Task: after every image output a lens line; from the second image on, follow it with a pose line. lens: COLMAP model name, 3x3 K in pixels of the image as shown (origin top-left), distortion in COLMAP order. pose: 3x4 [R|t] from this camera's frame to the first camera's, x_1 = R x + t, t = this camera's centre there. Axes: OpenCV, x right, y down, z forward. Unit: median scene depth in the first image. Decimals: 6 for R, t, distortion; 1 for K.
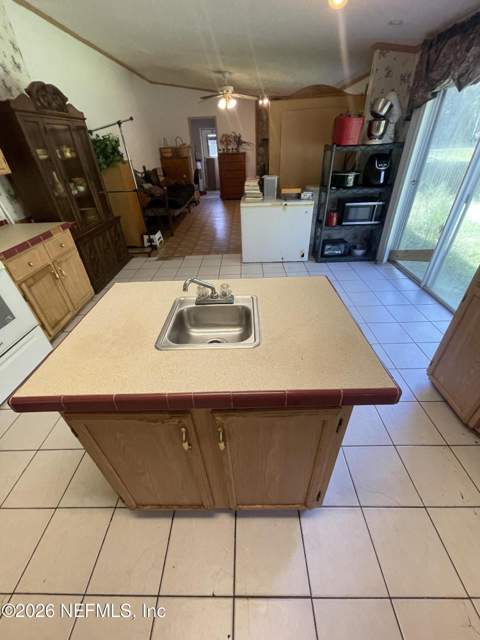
lens RADIAL K [[259.6, 0, 240.0], [0, 259.6, 320.0], [0, 0, 1]] dist [-0.000539, -0.000237]
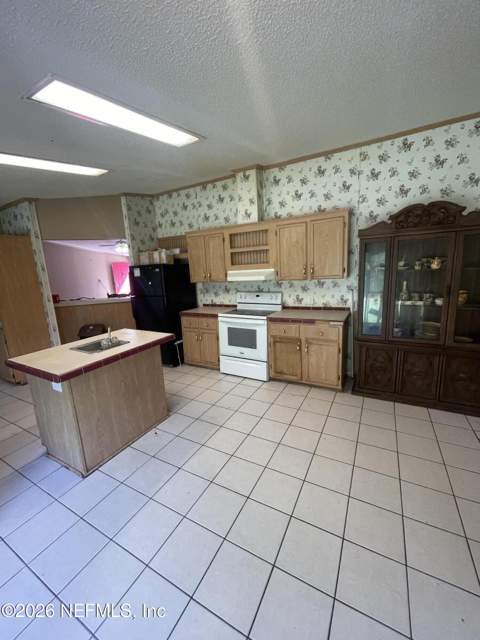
lens RADIAL K [[259.6, 0, 240.0], [0, 259.6, 320.0], [0, 0, 1]] dist [-0.000539, -0.000237]
pose [[-0.466785, 0.237406, -0.851909, 0.470033], [-0.443446, 0.770612, 0.457727, -0.677919], [0.765158, 0.591436, -0.254434, 0.924672]]
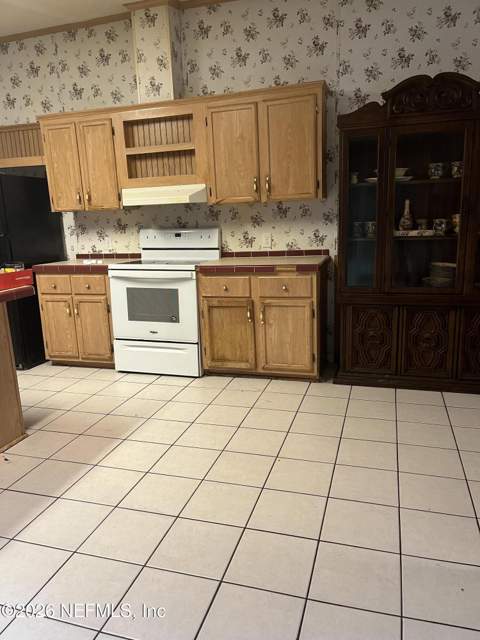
lens RADIAL K [[480.4, 0, 235.9], [0, 480.4, 330.5], [0, 0, 1]] dist [0.073091, -0.108229]
pose [[-0.286268, 0.271885, -0.918765, 0.609860], [-0.501925, 0.774245, 0.385508, -0.613693], [0.816163, 0.571510, -0.085175, 1.012564]]
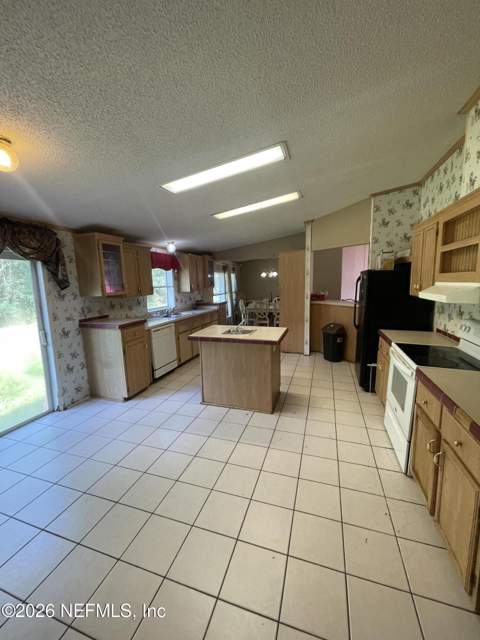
lens RADIAL K [[259.6, 0, 240.0], [0, 259.6, 320.0], [0, 0, 1]] dist [-0.000539, -0.000237]
pose [[-0.950739, 0.013504, 0.309699, -0.416856], [0.220449, 0.731834, 0.644842, -0.831592], [-0.217940, 0.681349, -0.698760, 1.211243]]
